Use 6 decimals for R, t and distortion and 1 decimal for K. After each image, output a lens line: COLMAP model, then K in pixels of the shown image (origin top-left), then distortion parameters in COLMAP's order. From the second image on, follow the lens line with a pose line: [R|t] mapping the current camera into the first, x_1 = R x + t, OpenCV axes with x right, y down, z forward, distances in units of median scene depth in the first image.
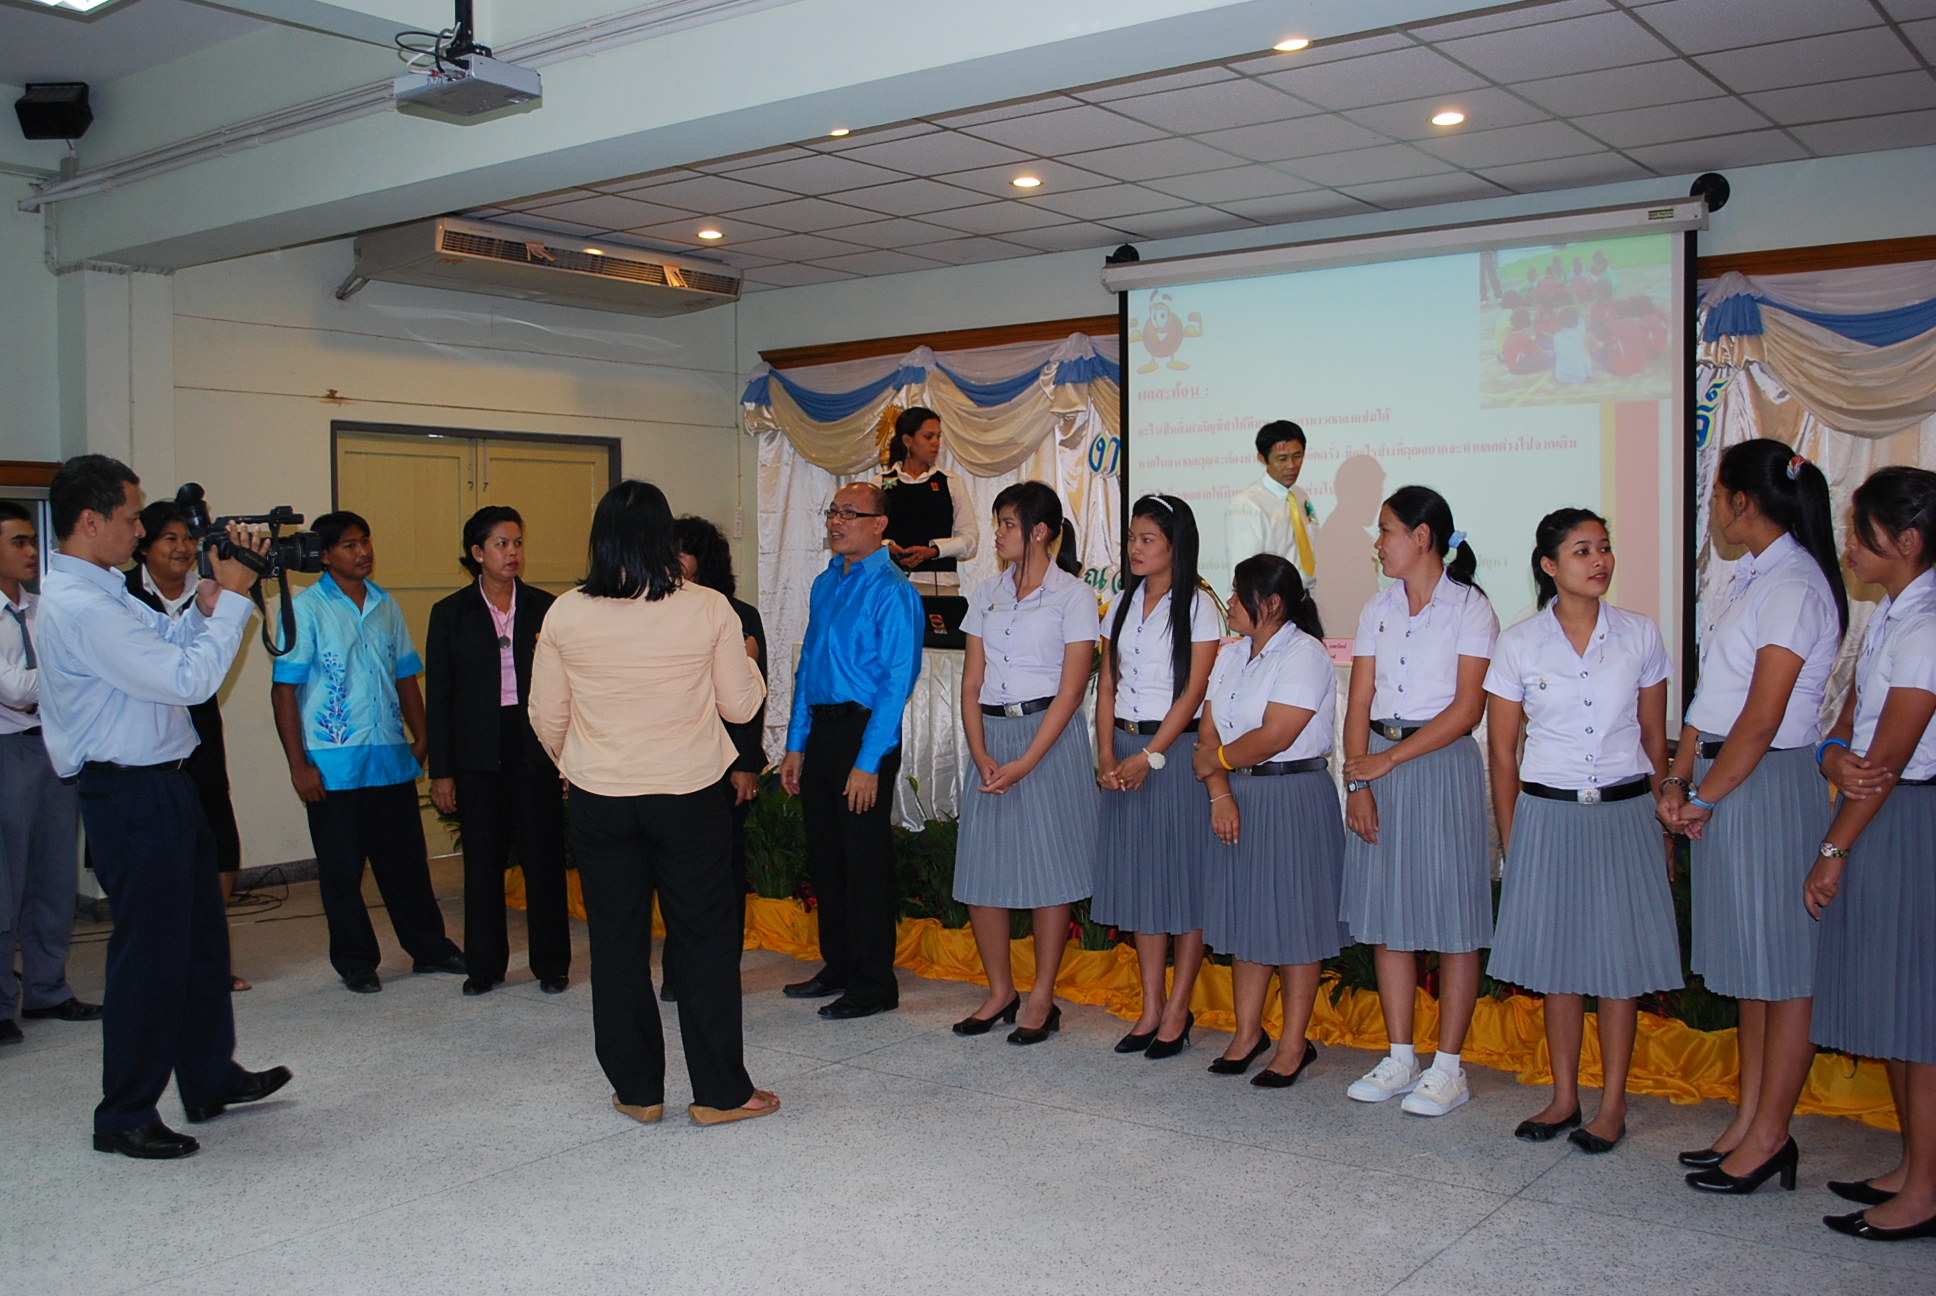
lens RADIAL K [[1859.4, 0, 965.1], [0, 1859.4, 636.8], [0, 0, 1]] dist [-0.065463, 0.000000]
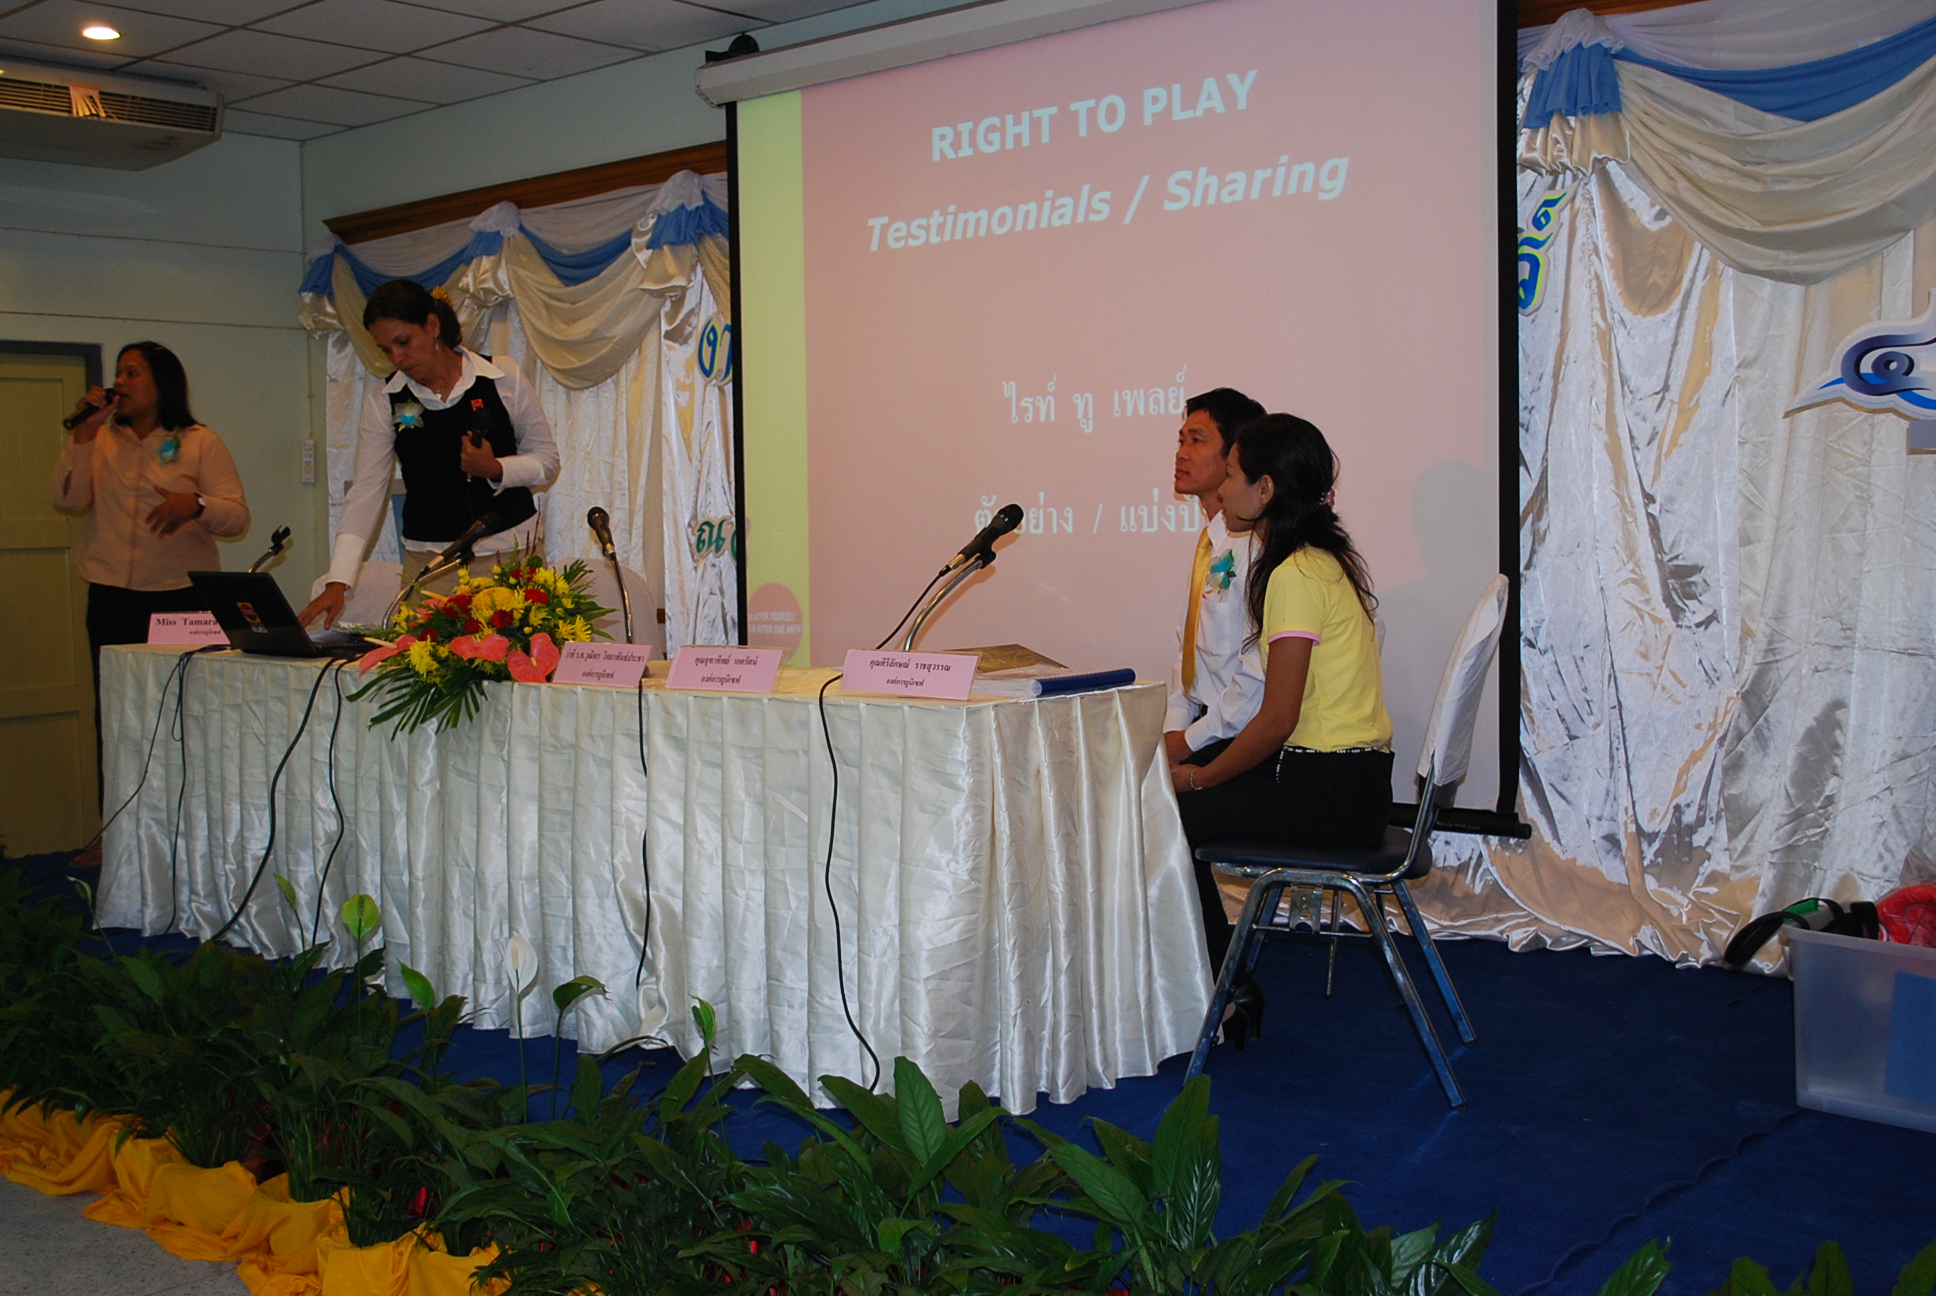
lens RADIAL K [[2047.4, 0, 974.5], [0, 2047.4, 643.9], [0, 0, 1]] dist [-0.056968, 0.000000]
pose [[0.998212, -0.005975, -0.059480, 0.245371], [0.007469, 0.999662, 0.024916, -0.011868], [0.059311, -0.025315, 0.997918, 0.311097]]
